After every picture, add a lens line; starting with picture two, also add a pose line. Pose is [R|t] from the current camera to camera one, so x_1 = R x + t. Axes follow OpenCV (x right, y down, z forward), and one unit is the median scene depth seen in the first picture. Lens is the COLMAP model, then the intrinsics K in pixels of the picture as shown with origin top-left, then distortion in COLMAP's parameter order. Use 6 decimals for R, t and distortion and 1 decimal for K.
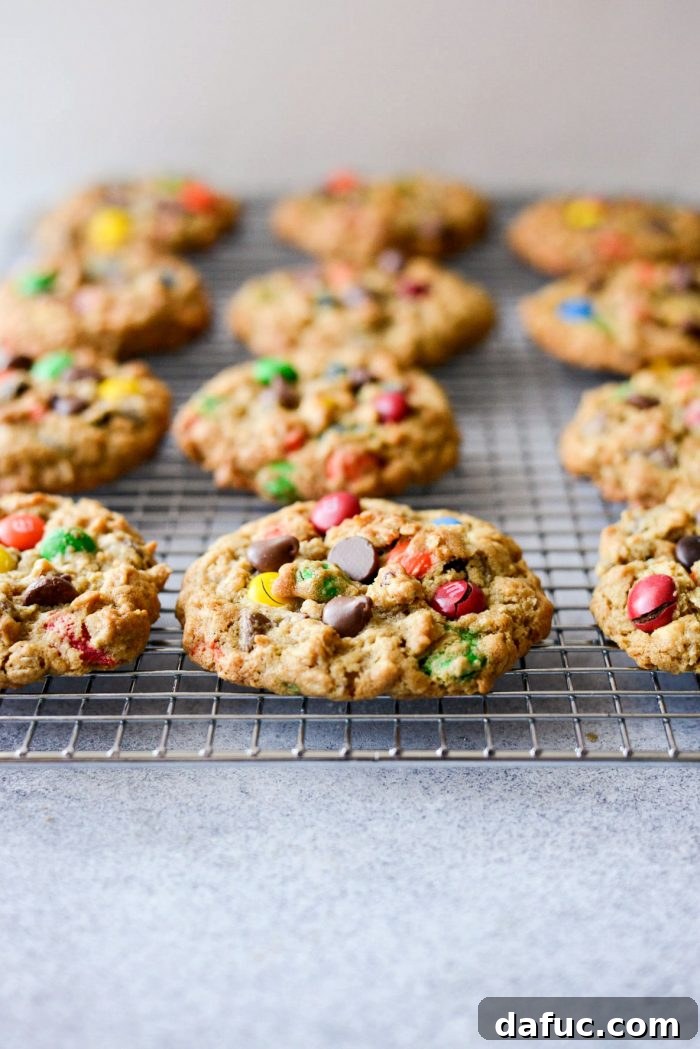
lens RADIAL K [[1728.4, 0, 350.0], [0, 1728.4, 524.5], [0, 0, 1]] dist [-0.142372, -0.096429]
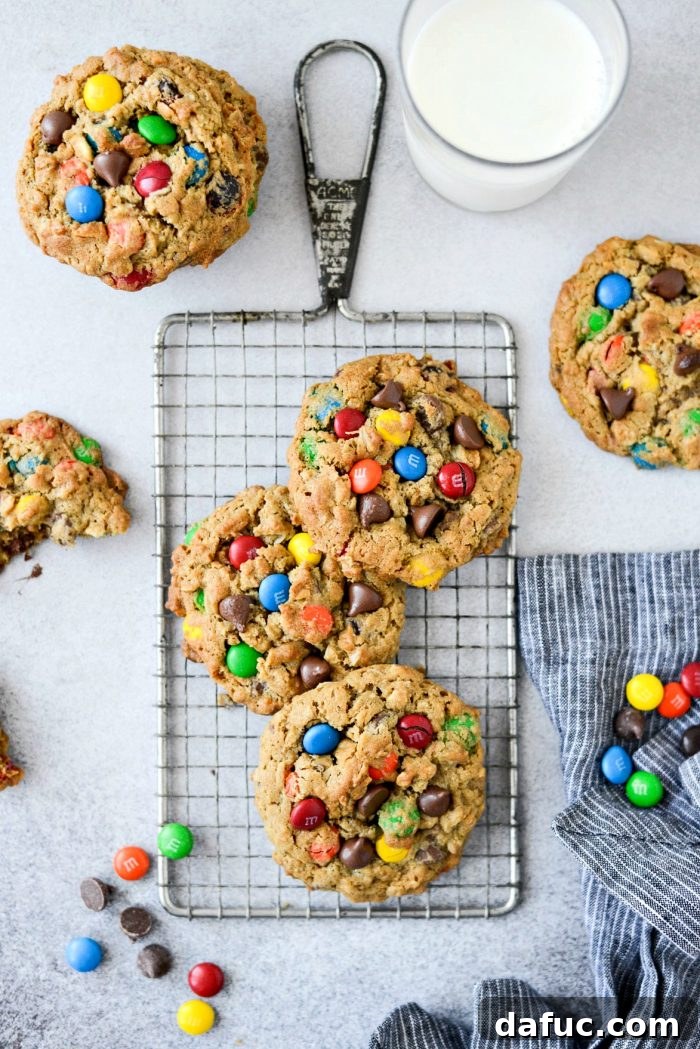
lens RADIAL K [[1728.4, 0, 350.0], [0, 1728.4, 524.5], [0, 0, 1]] dist [-0.142372, -0.096429]
pose [[0.999869, -0.010972, 0.011938, -0.003141], [-0.005376, 0.470273, 0.882505, -1.552183], [-0.015297, -0.882453, 0.470152, 0.561274]]
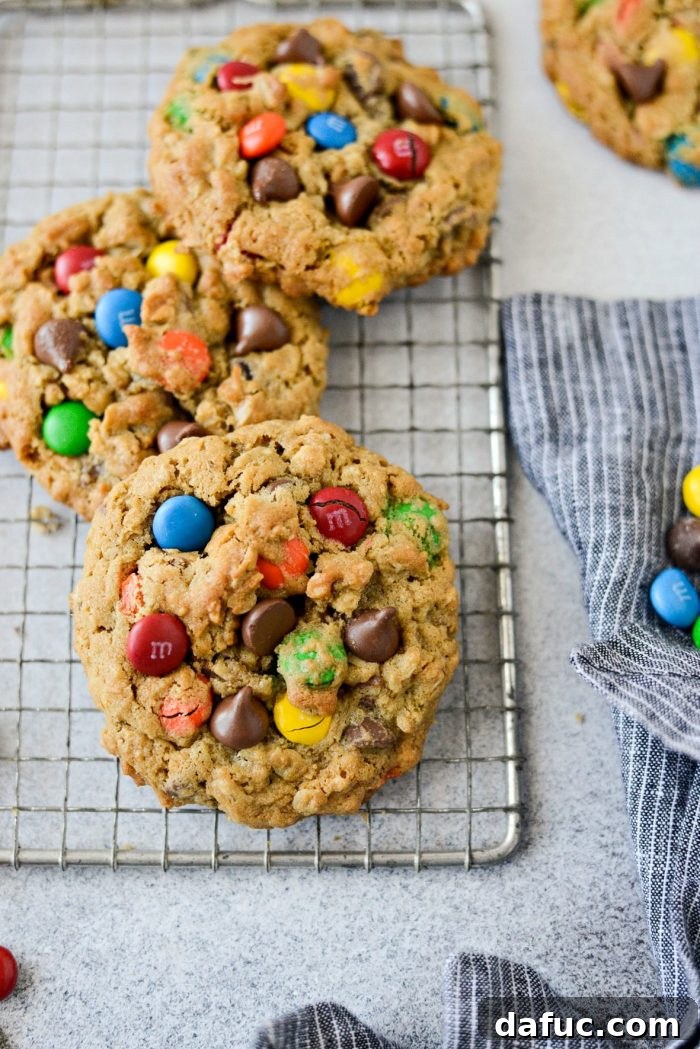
lens RADIAL K [[1728.4, 0, 350.0], [0, 1728.4, 524.5], [0, 0, 1]] dist [-0.142372, -0.096429]
pose [[0.999900, -0.013387, -0.004597, 0.088652], [0.012812, 0.718002, 0.695923, -0.692031], [-0.006015, -0.695913, 0.718101, 0.435098]]
